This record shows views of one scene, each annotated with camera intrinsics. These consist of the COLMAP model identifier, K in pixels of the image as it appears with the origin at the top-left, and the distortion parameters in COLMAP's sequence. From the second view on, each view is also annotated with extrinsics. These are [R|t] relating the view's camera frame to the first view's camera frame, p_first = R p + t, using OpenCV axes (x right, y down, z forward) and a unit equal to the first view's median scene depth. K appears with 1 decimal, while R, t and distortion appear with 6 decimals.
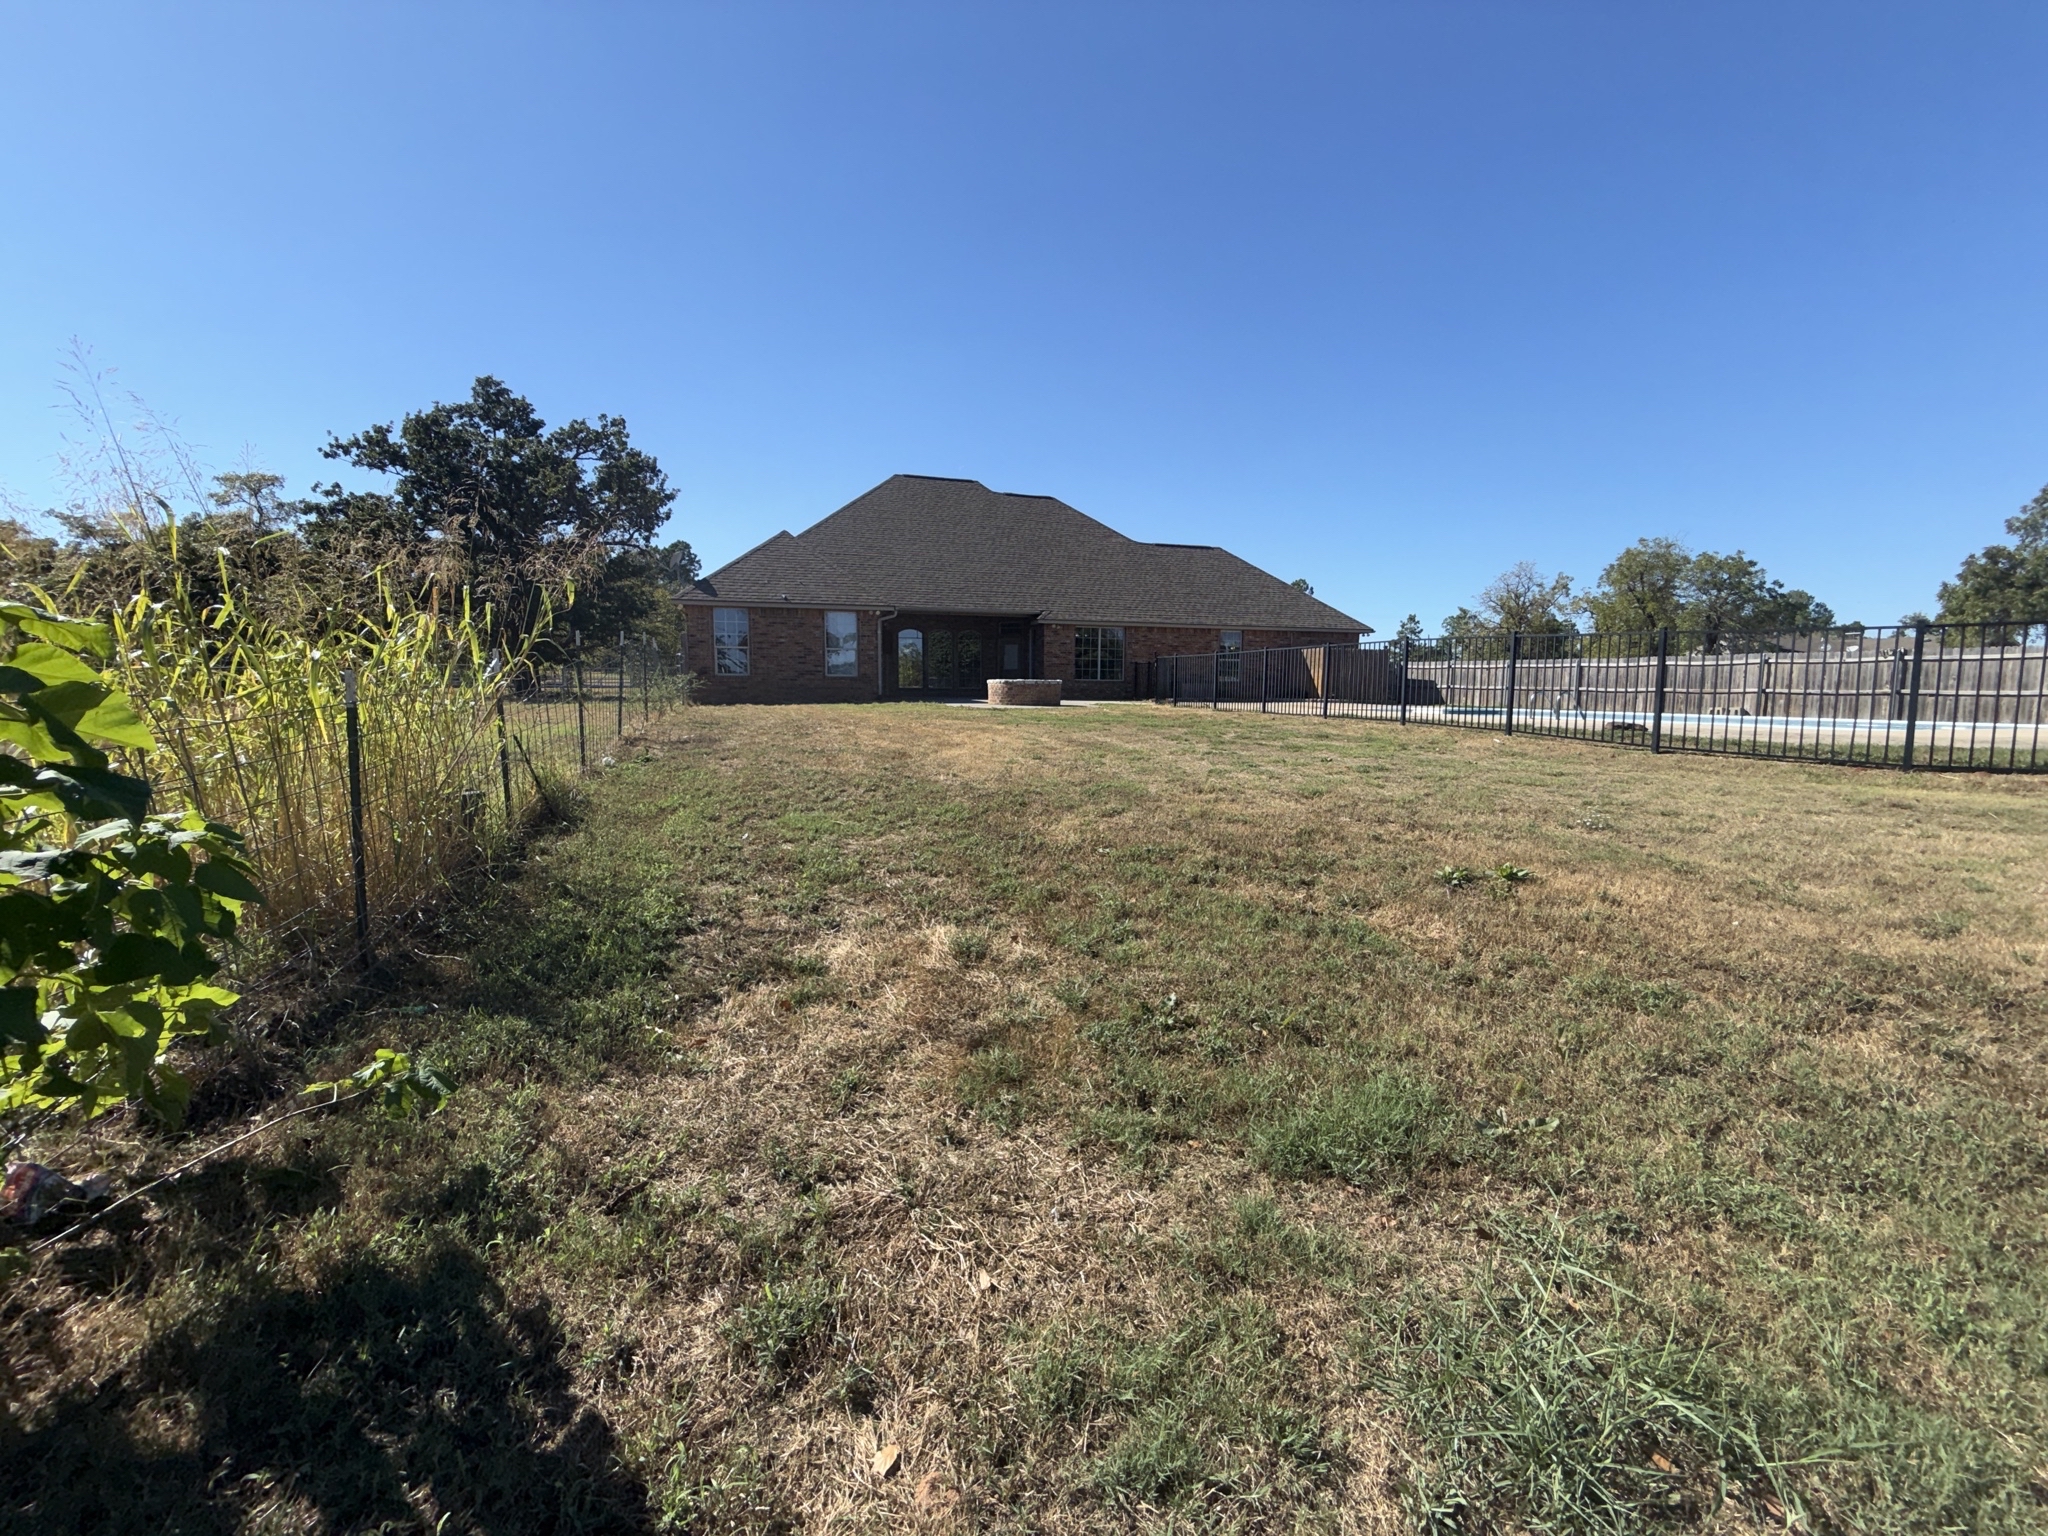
lens RADIAL K [[820.2, 0, 1025.0], [0, 820.2, 756.3], [0, 0, 1]] dist [-0.000925, -0.000001]
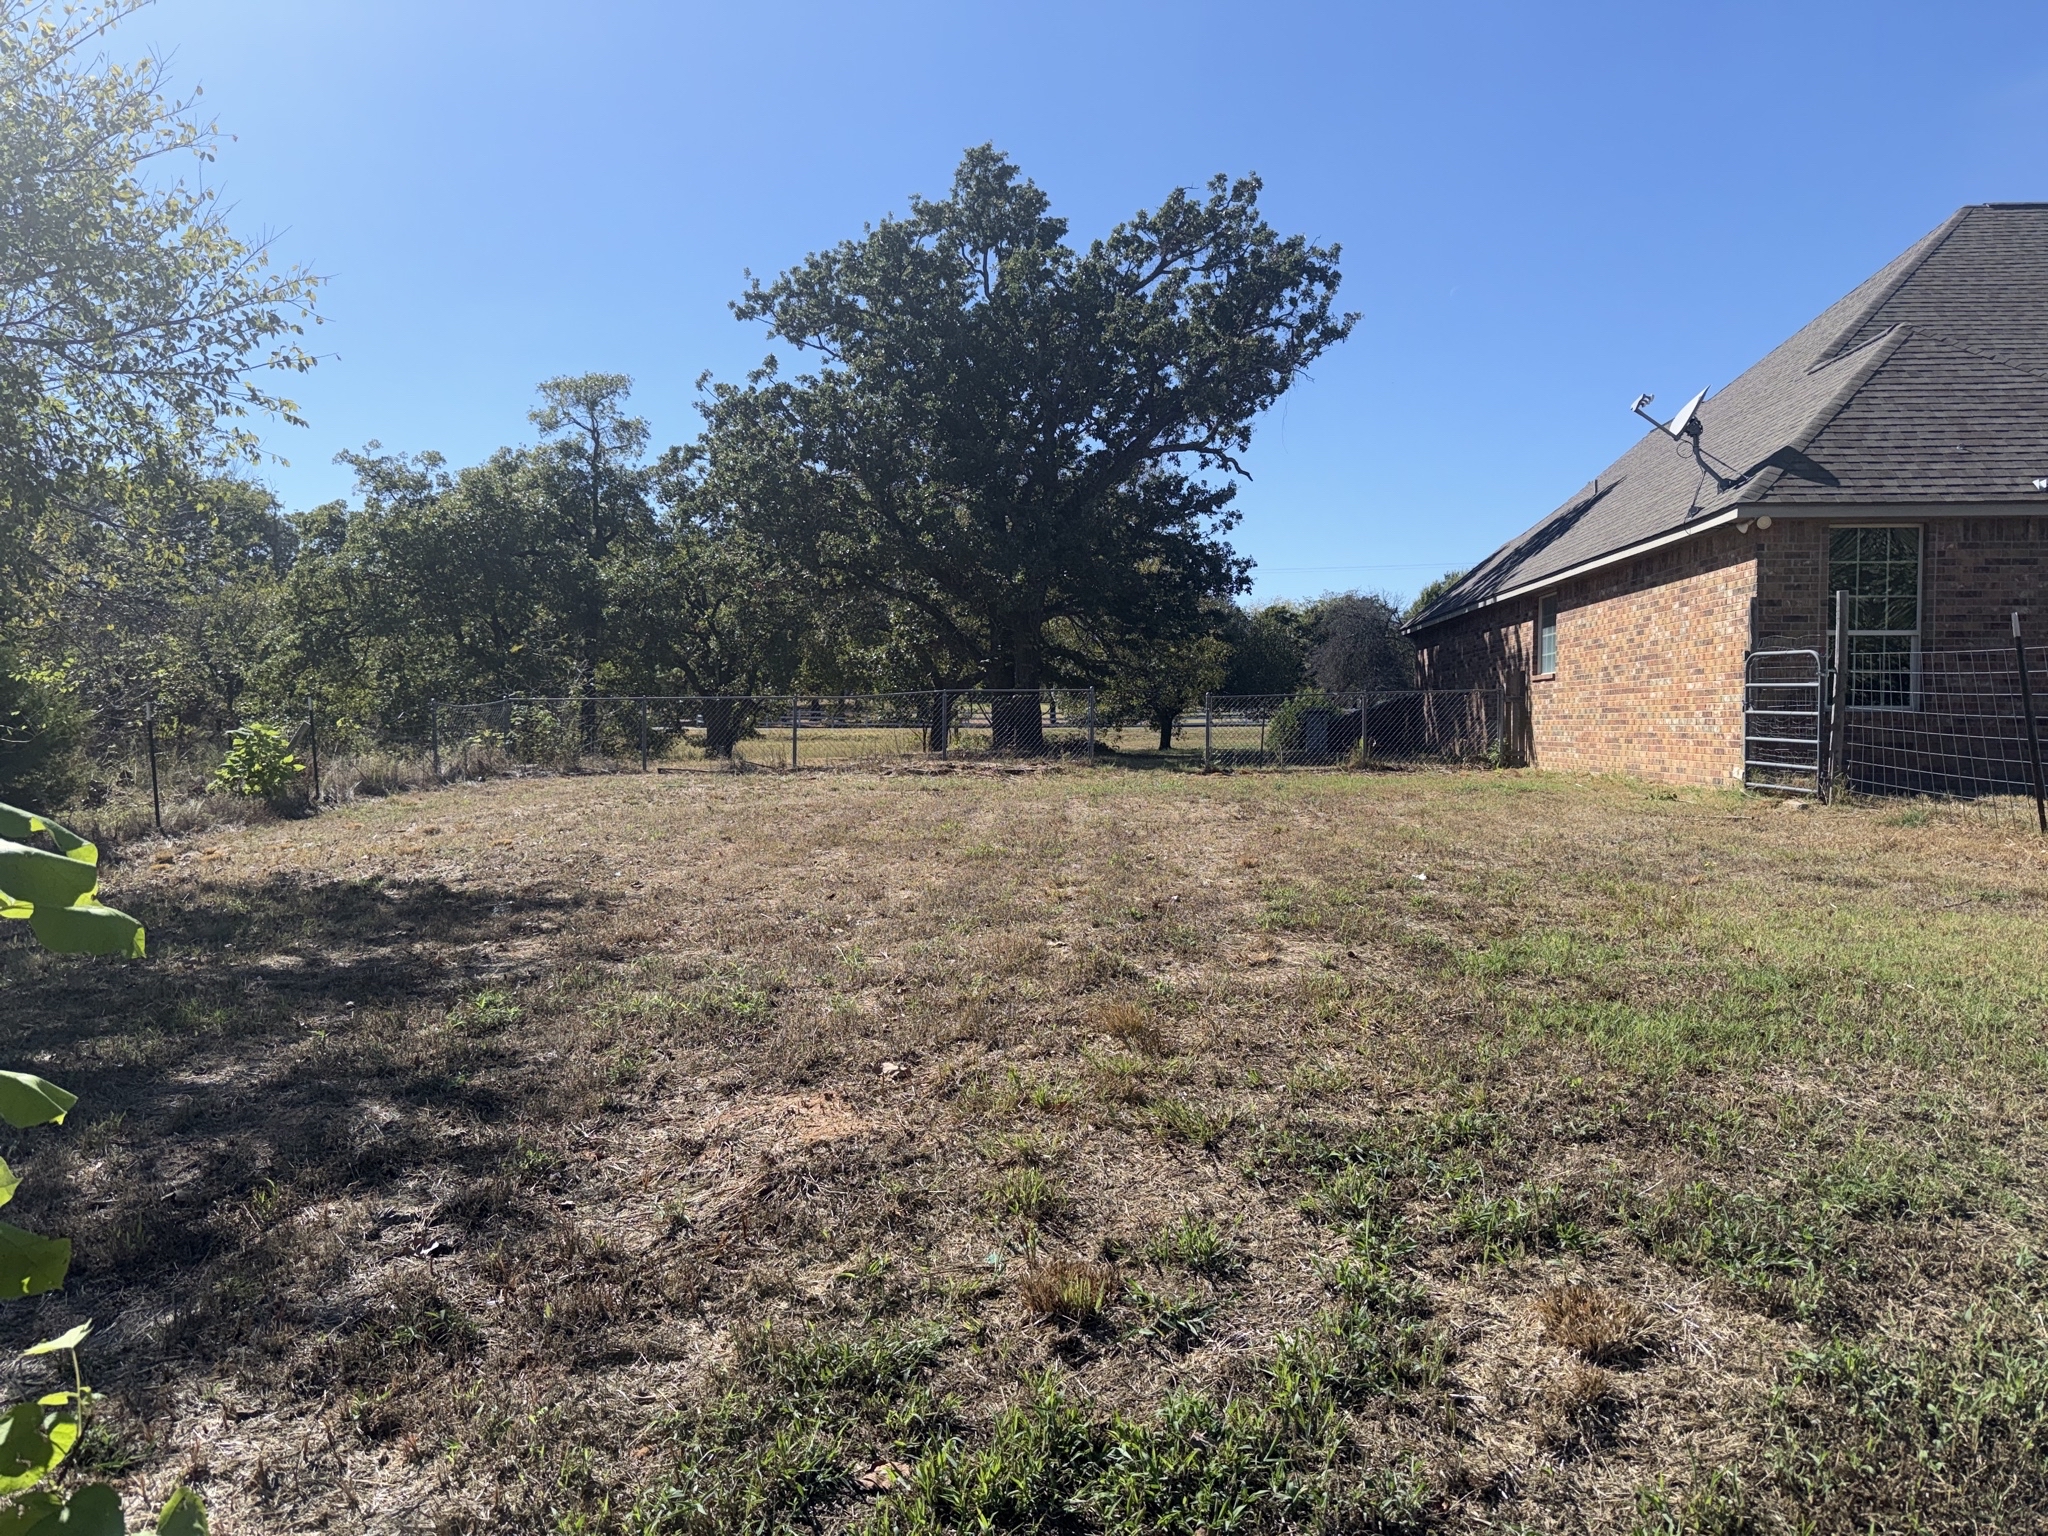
lens RADIAL K [[1437.1, 0, 1023.0], [0, 1437.1, 771.3], [0, 0, 1]] dist [0.013628, 0.000936]
pose [[0.930712, 0.011138, -0.365584, -0.284114], [-0.028794, 0.998665, -0.042878, -0.019435], [0.364618, 0.050434, 0.929790, 0.160994]]
